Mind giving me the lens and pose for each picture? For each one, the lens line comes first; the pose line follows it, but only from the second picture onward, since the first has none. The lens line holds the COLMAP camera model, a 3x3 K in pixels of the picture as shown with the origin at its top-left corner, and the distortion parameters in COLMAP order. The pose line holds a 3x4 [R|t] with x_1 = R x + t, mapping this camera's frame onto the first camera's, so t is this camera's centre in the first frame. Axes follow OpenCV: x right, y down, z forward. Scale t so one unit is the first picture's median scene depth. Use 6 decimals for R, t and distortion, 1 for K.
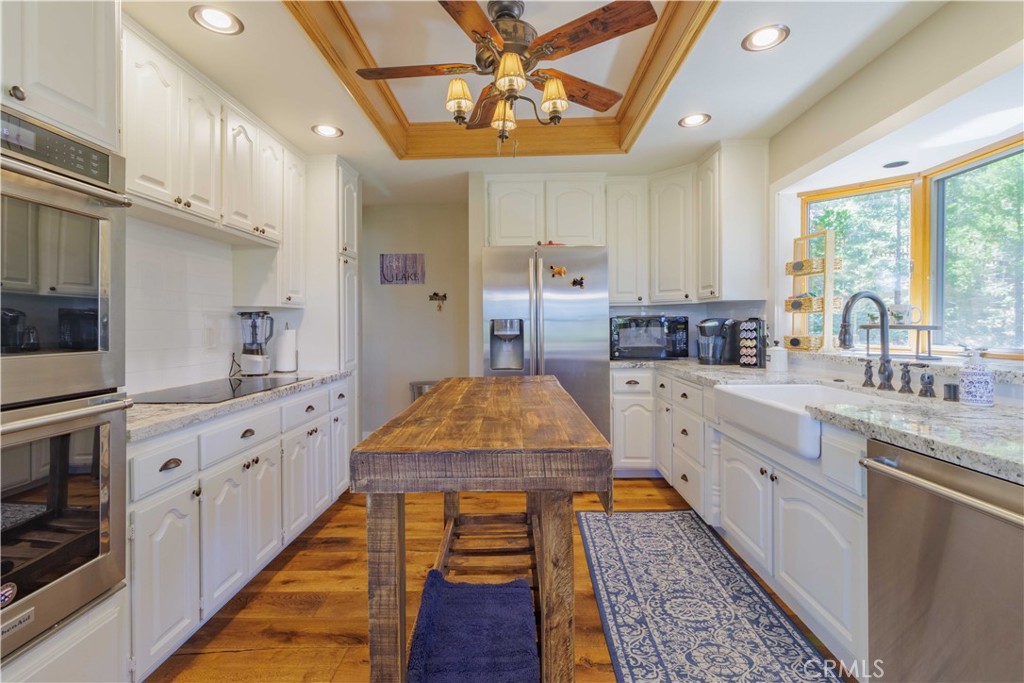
lens RADIAL K [[472.4, 0, 512.7], [0, 472.4, 328.9], [0, 0, 1]] dist [0.001448, 0.001083]
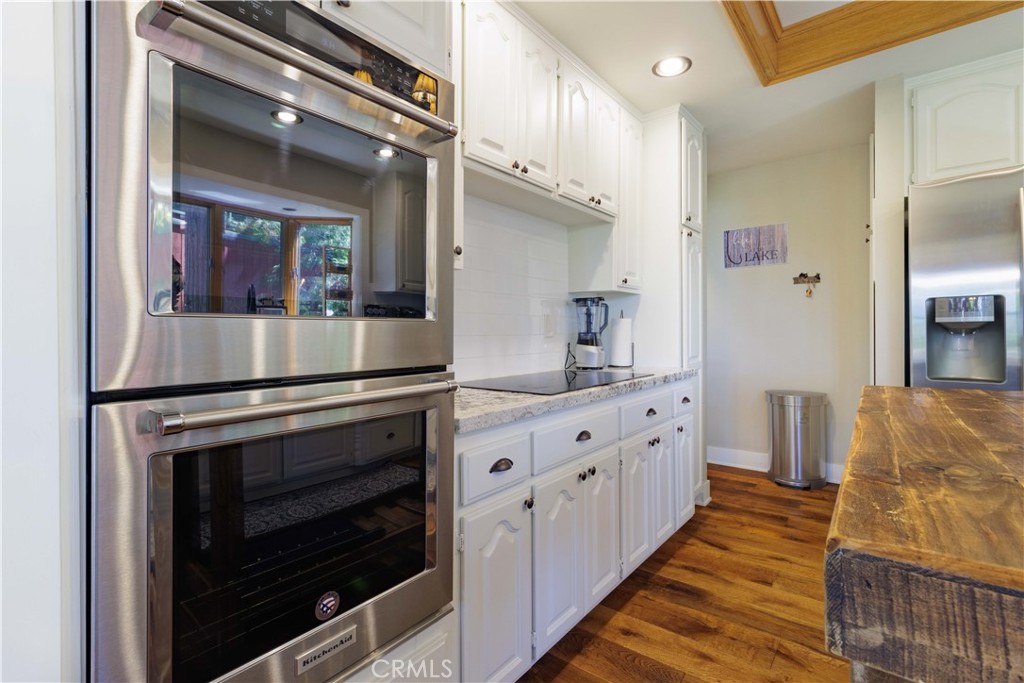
lens RADIAL K [[472.4, 0, 512.6], [0, 472.4, 335.7], [0, 0, 1]] dist [0.001448, 0.001083]
pose [[0.794275, 0.004665, -0.607540, -0.136835], [-0.002601, 0.999987, 0.004278, 0.037985], [0.607552, -0.001818, 0.794277, 0.233329]]
